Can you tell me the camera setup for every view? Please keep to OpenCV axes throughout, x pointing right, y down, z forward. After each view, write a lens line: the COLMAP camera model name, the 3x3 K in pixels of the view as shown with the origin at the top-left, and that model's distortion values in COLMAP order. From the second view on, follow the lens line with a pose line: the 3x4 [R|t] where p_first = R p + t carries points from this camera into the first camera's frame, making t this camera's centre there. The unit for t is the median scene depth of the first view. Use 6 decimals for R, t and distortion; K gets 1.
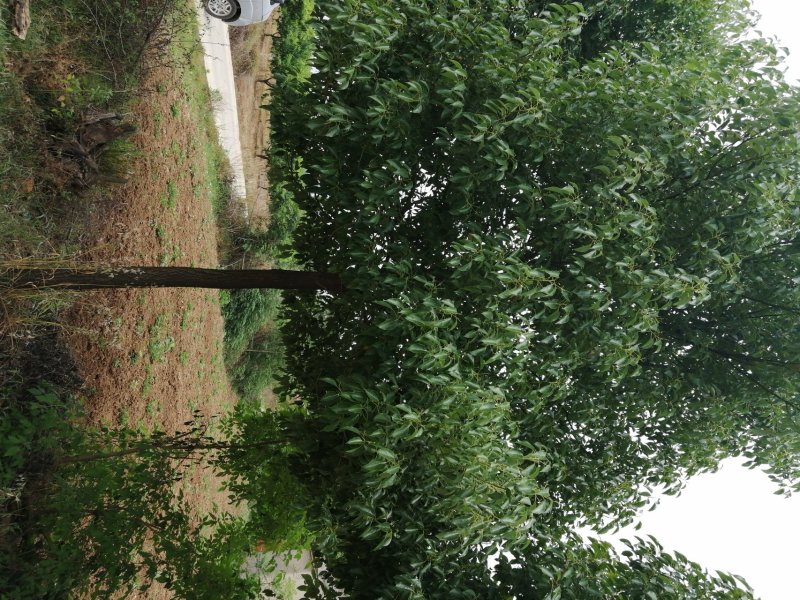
lens RADIAL K [[626.4, 0, 407.1], [0, 626.4, 298.3], [0, 0, 1]] dist [-0.024099, 0.065281]
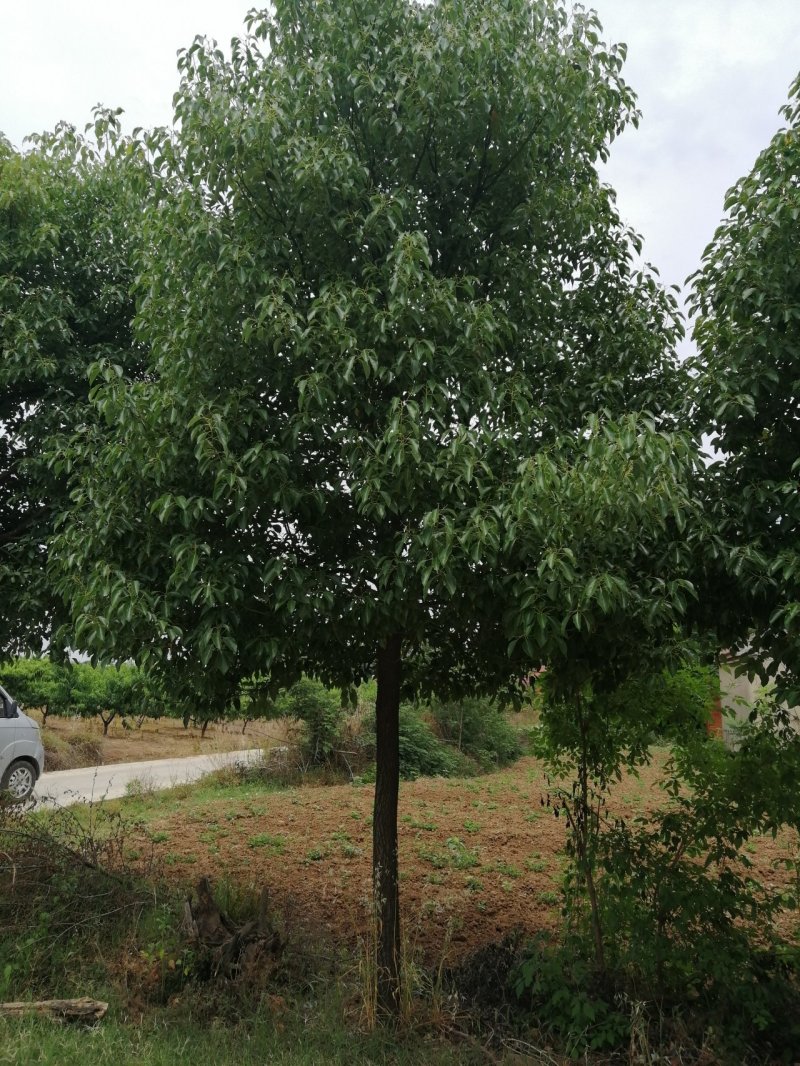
lens RADIAL K [[834.6, 0, 400.0], [0, 834.6, 533.0], [0, 0, 1]] dist [-0.024099, 0.065281]
pose [[0.001376, -0.999995, 0.002802, 0.026318], [0.999904, 0.001414, 0.013812, -0.030522], [-0.013816, 0.002783, 0.999901, -0.135071]]
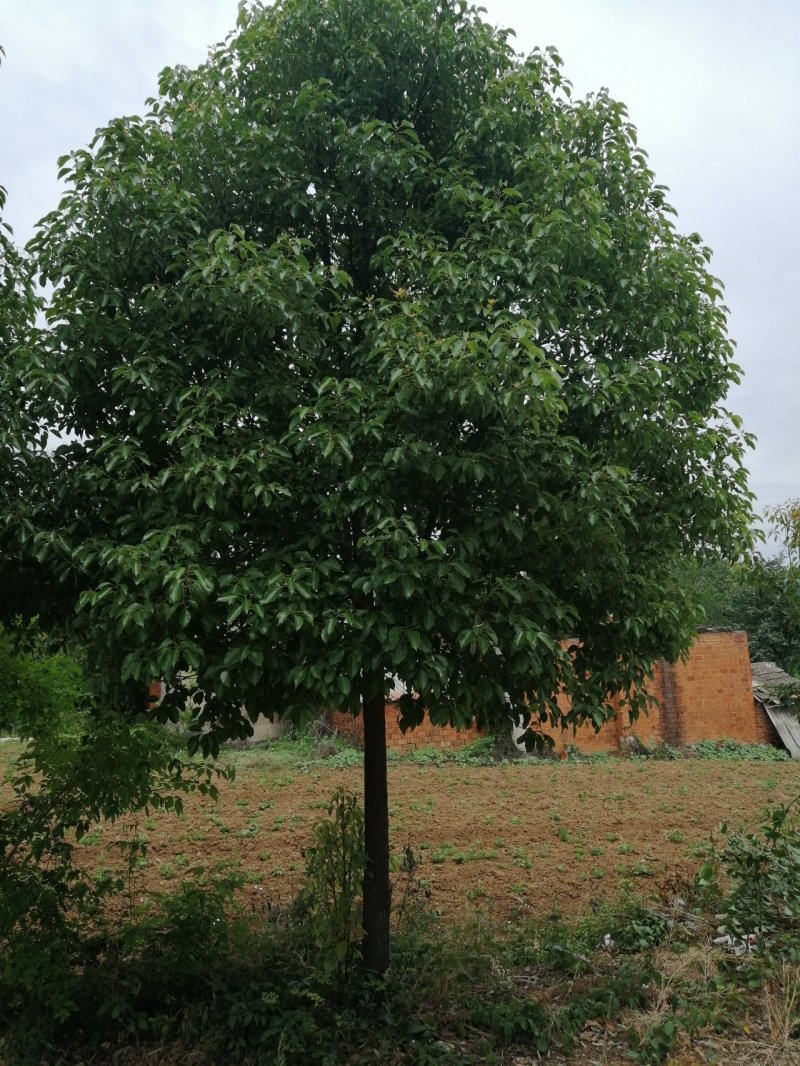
lens RADIAL K [[834.6, 0, 400.0], [0, 834.6, 533.0], [0, 0, 1]] dist [-0.024099, 0.065281]
pose [[0.058179, -0.998289, 0.005914, 0.029018], [0.790307, 0.049675, 0.610694, 0.100867], [-0.609943, -0.030856, 0.791845, -0.142386]]
